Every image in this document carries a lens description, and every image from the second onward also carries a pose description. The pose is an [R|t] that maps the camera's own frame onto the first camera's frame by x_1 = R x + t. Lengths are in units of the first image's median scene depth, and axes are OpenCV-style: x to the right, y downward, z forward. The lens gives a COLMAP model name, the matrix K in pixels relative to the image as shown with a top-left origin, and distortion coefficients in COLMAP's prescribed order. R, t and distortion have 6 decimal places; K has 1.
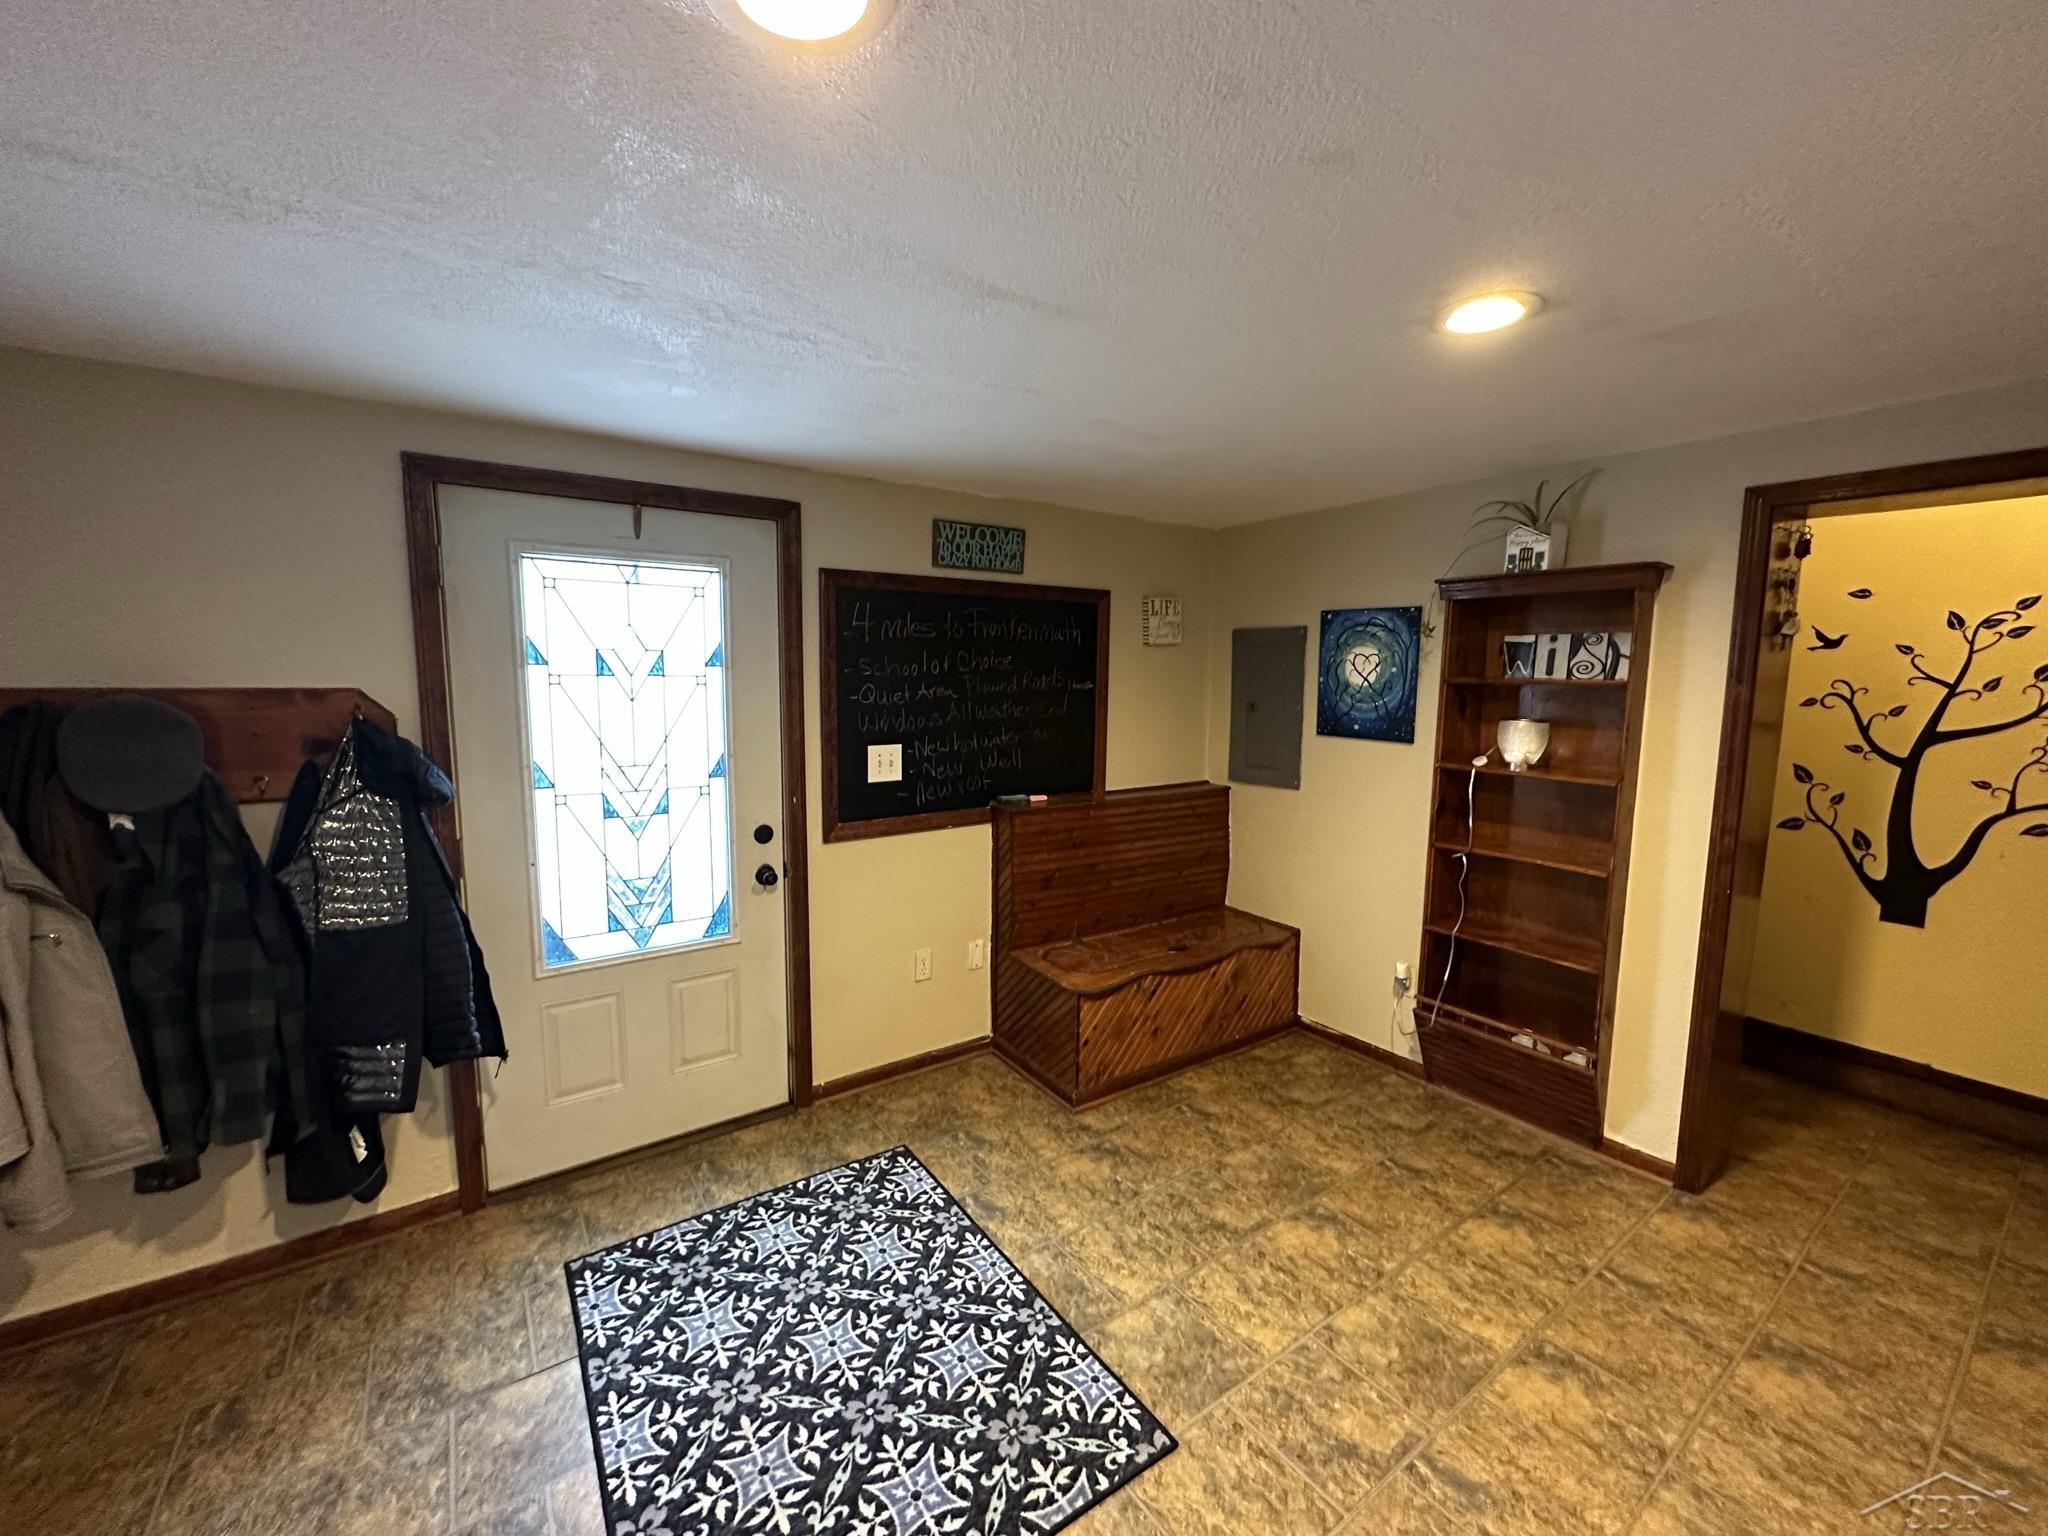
lens RADIAL K [[820.1, 0, 984.4], [0, 820.1, 771.4], [0, 0, 1]] dist [-0.001517, 0.000638]
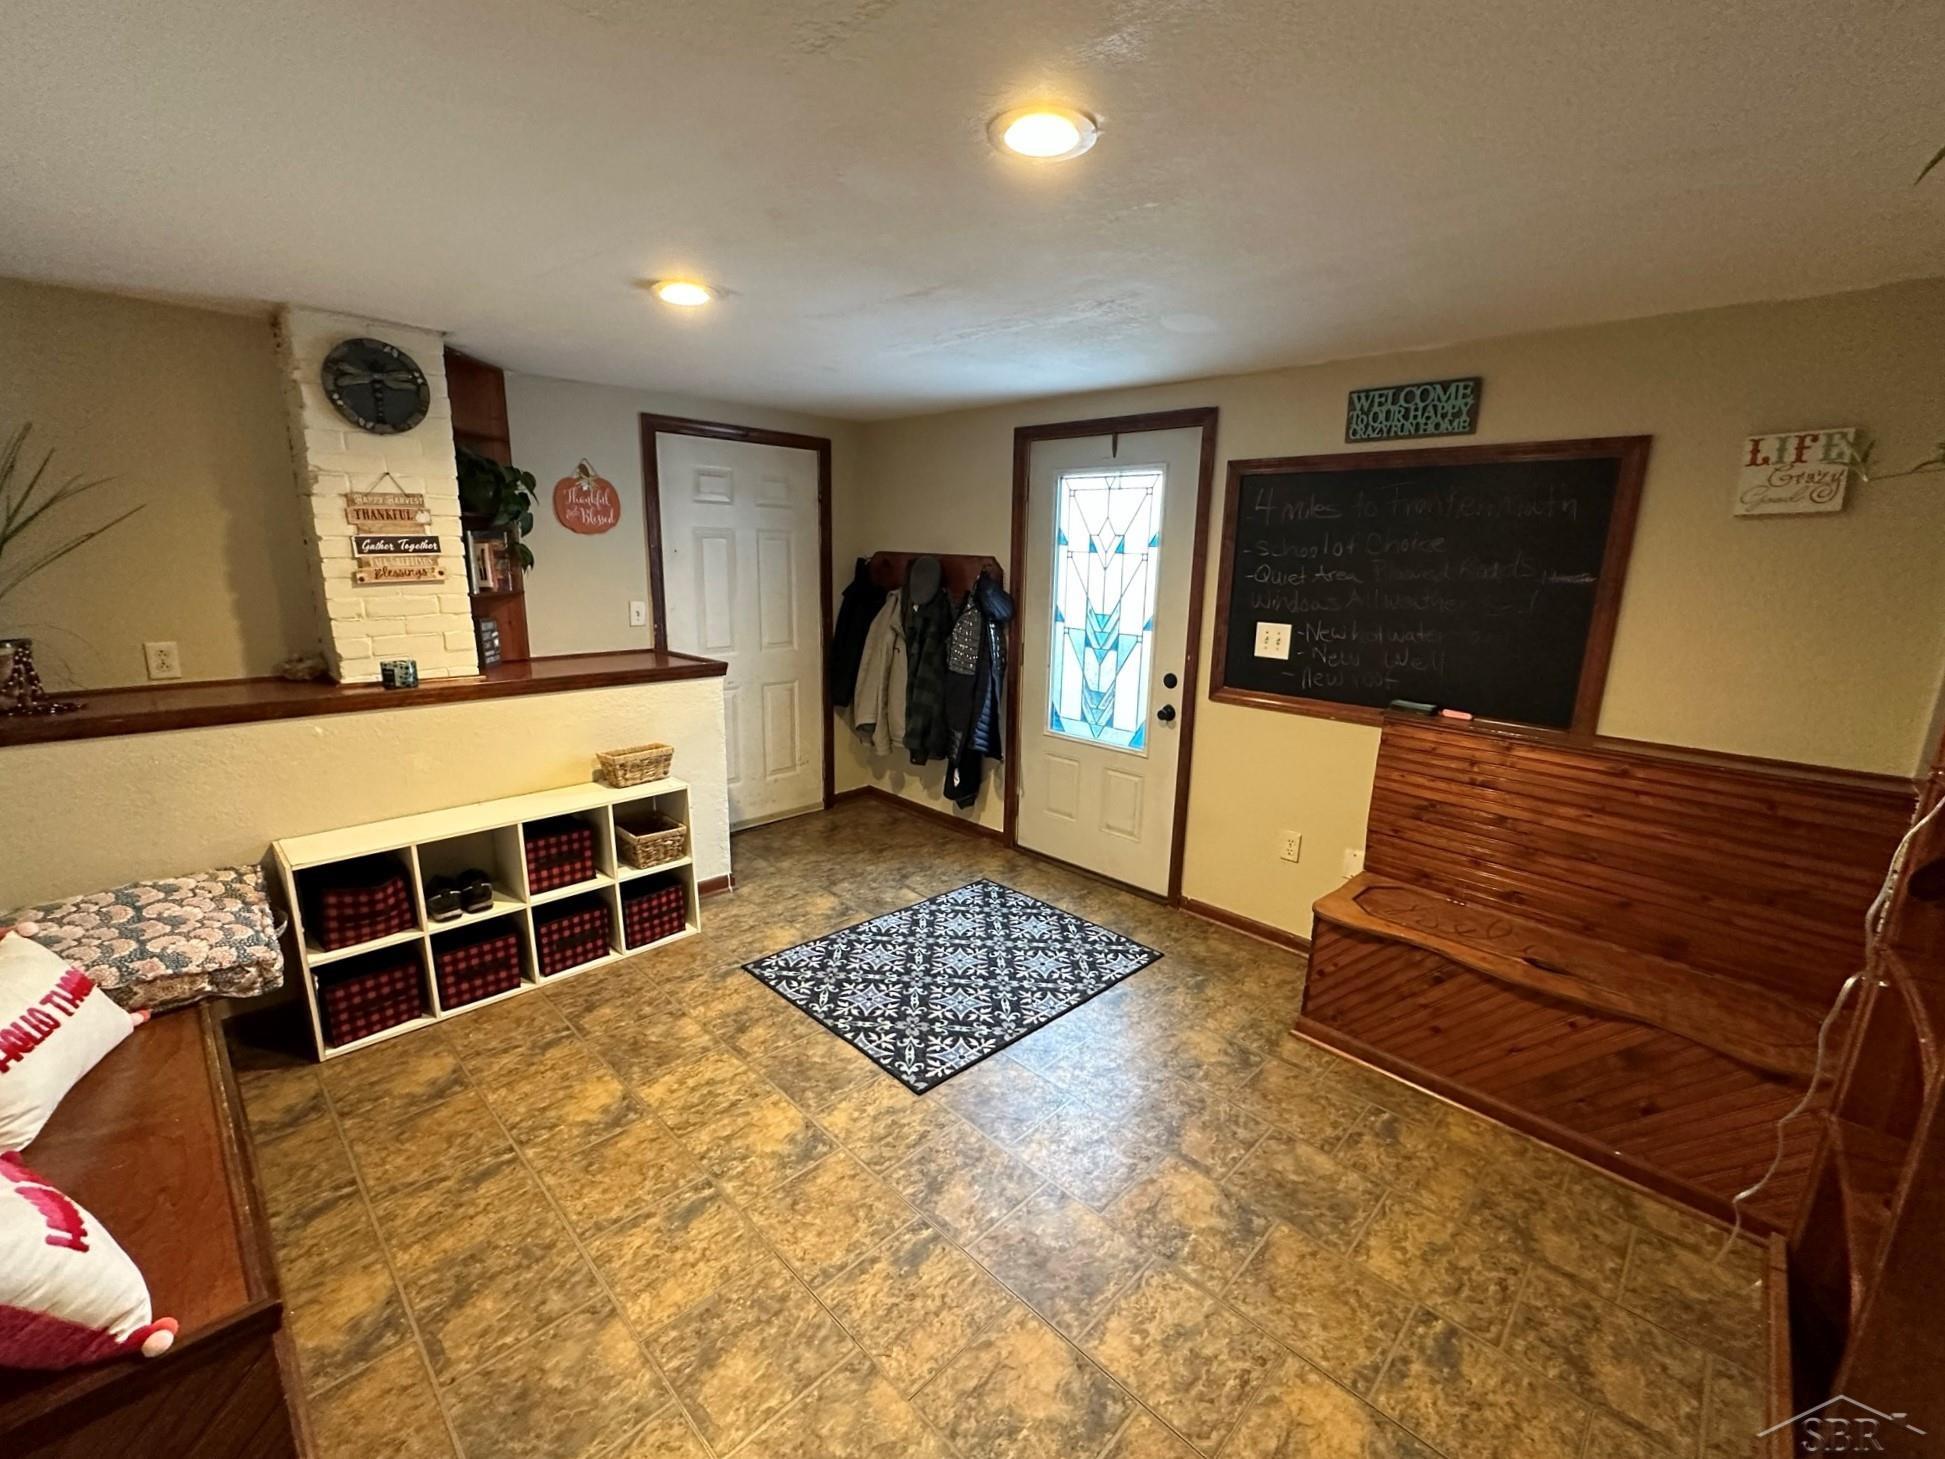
lens RADIAL K [[778.8, 0, 970.8], [0, 778.8, 725.0], [0, 0, 1]] dist [-0.001517, 0.000638]
pose [[0.208697, 0.213453, -0.954402, 0.869004], [-0.146970, 0.971653, 0.185174, -0.037062], [0.966874, 0.101623, 0.234153, 0.438339]]
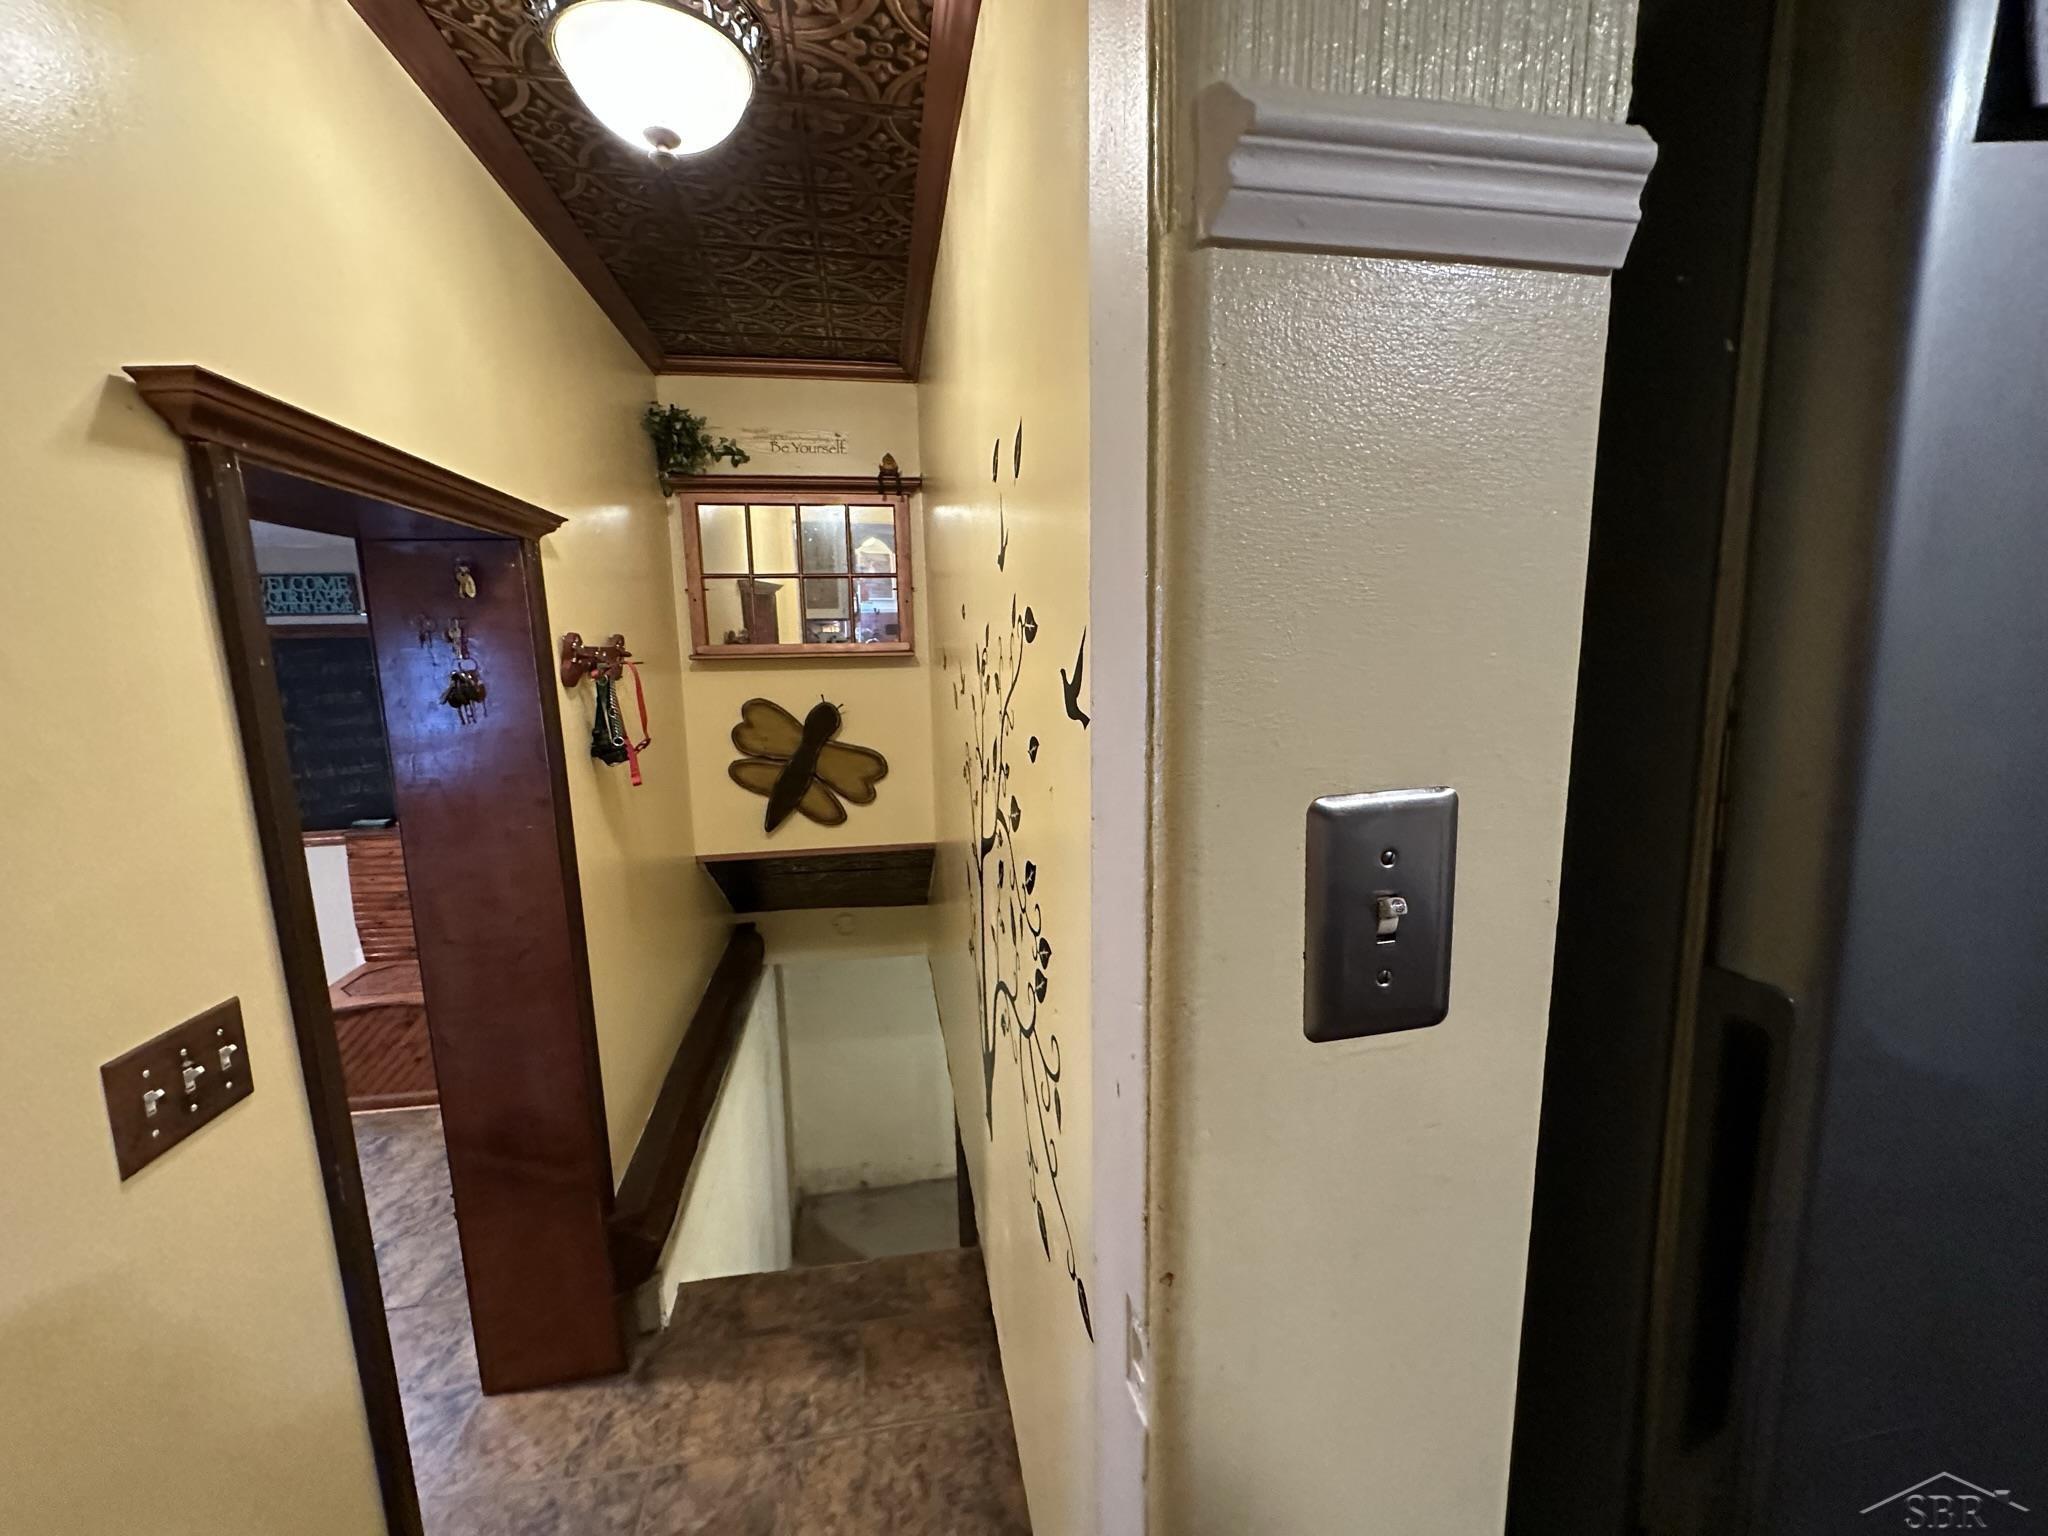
lens RADIAL K [[820.1, 0, 1020.6], [0, 820.1, 757.4], [0, 0, 1]] dist [-0.001517, 0.000638]
pose [[0.910063, 0.049410, -0.411515, 1.508428], [-0.033616, 0.998397, 0.045534, -0.157065], [0.413105, -0.027605, 0.910265, 0.449308]]
